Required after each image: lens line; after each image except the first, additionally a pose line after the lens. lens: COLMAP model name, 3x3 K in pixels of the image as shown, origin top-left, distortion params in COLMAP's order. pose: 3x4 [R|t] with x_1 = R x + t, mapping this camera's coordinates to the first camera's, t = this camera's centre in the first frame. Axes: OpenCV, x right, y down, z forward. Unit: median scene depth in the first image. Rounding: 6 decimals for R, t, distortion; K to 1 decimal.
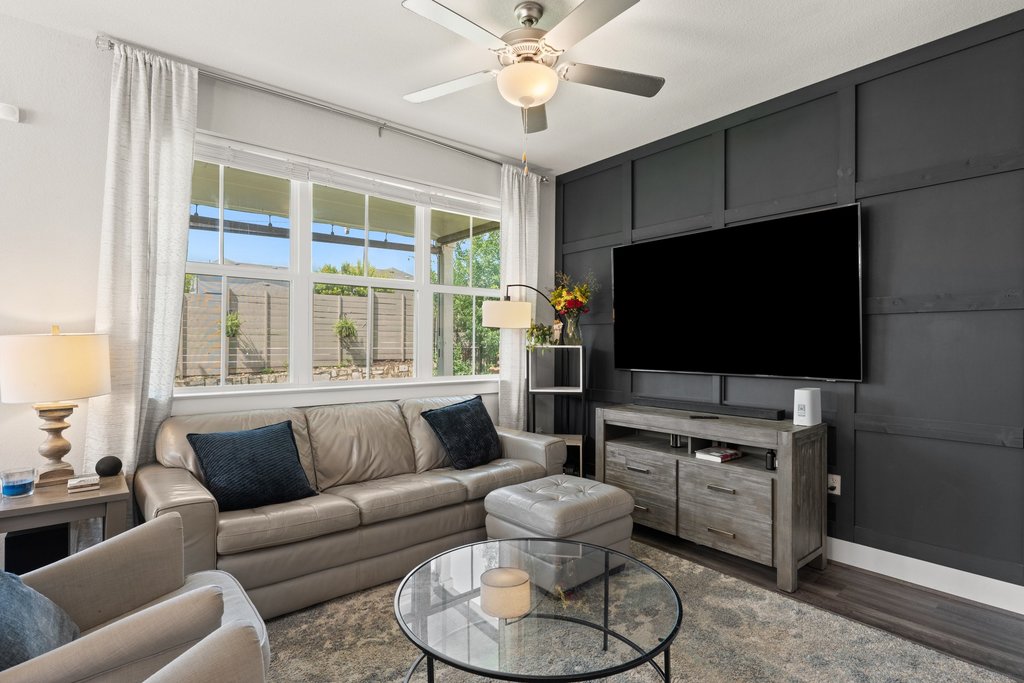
lens RADIAL K [[503.7, 0, 514.0], [0, 503.7, 342.1], [0, 0, 1]] dist [-0.001718, 0.000631]
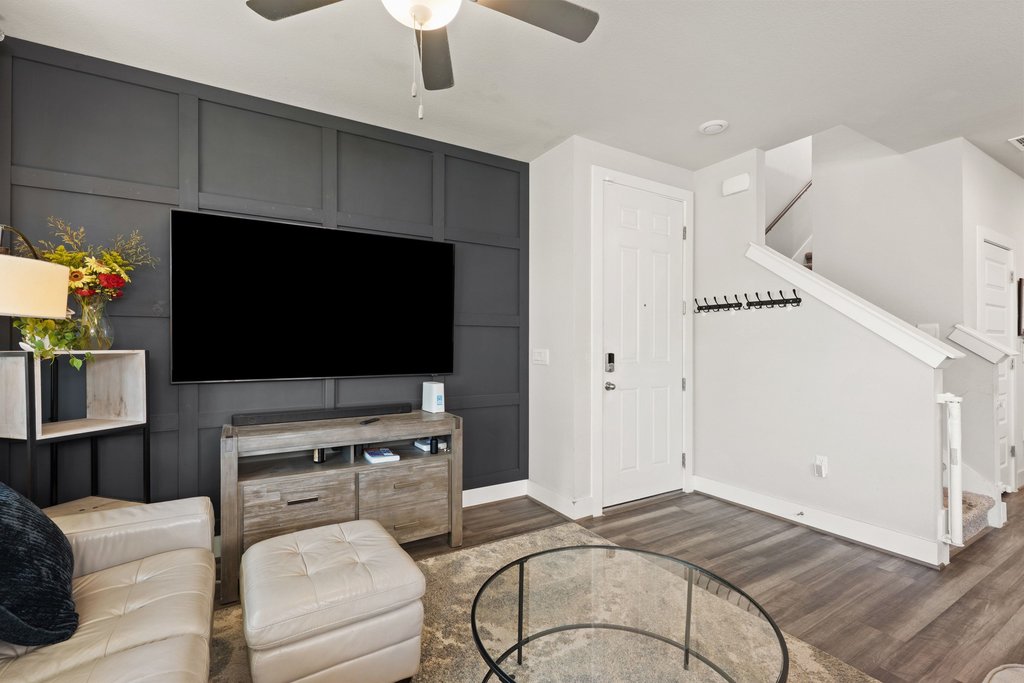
lens RADIAL K [[447.7, 0, 512.2], [0, 447.7, 344.3], [0, 0, 1]] dist [0.000682, 0.000417]
pose [[0.169719, -0.000082, 0.985493, -0.440895], [-0.004878, 0.999988, 0.000923, -0.003901], [-0.985480, -0.004964, 0.169716, 0.573787]]
